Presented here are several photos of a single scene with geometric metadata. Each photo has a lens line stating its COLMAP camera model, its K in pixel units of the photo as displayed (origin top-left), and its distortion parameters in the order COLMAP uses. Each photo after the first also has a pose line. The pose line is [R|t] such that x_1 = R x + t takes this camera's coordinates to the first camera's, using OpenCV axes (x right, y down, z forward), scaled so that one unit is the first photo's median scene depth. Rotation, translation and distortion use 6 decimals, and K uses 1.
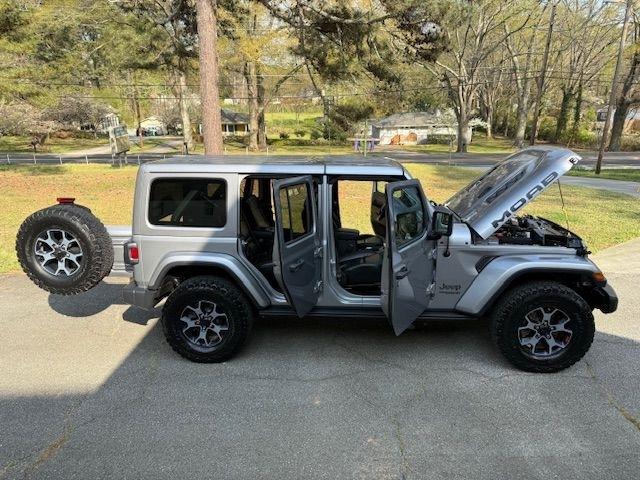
lens RADIAL K [[458.1, 0, 320.0], [0, 458.1, 240.0], [0, 0, 1]] dist [-0.001362, -0.001715]
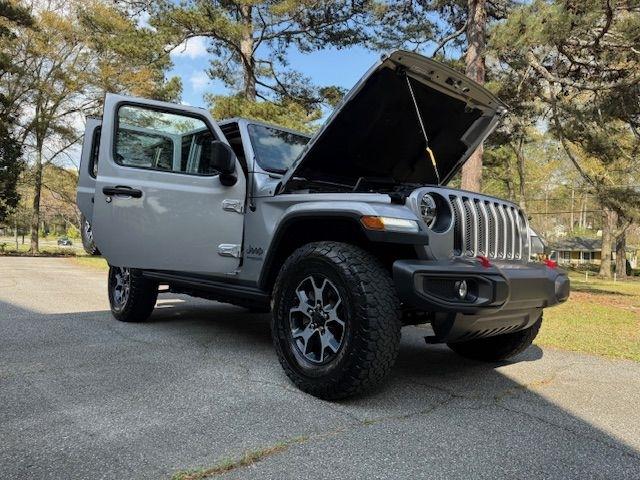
lens RADIAL K [[447.0, 0, 320.1], [0, 447.0, 249.6], [0, 0, 1]] dist [0.042623, -0.001879]
pose [[0.697095, 0.013890, -0.716844, 0.869924], [-0.211073, 0.959481, -0.186666, 0.208689], [0.685205, 0.281430, 0.671782, 0.540740]]
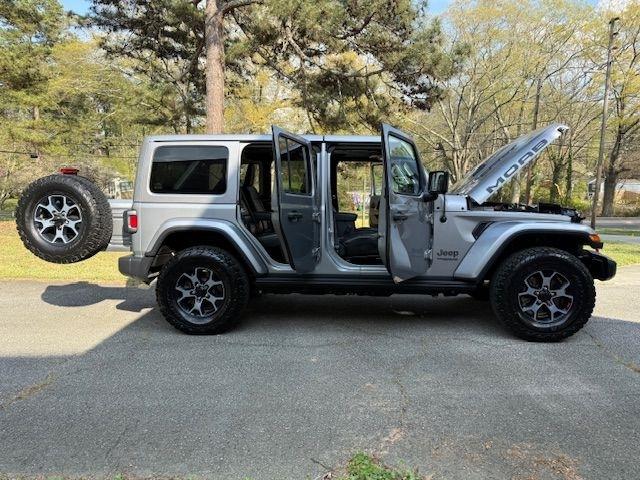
lens RADIAL K [[457.4, 0, 323.2], [0, 457.4, 243.3], [0, 0, 1]] dist [0.001469, -0.001626]
pose [[0.999939, 0.009104, 0.006175, 0.005239], [-0.008034, 0.987830, -0.155327, 0.227429], [-0.007514, 0.155268, 0.987844, 0.011809]]
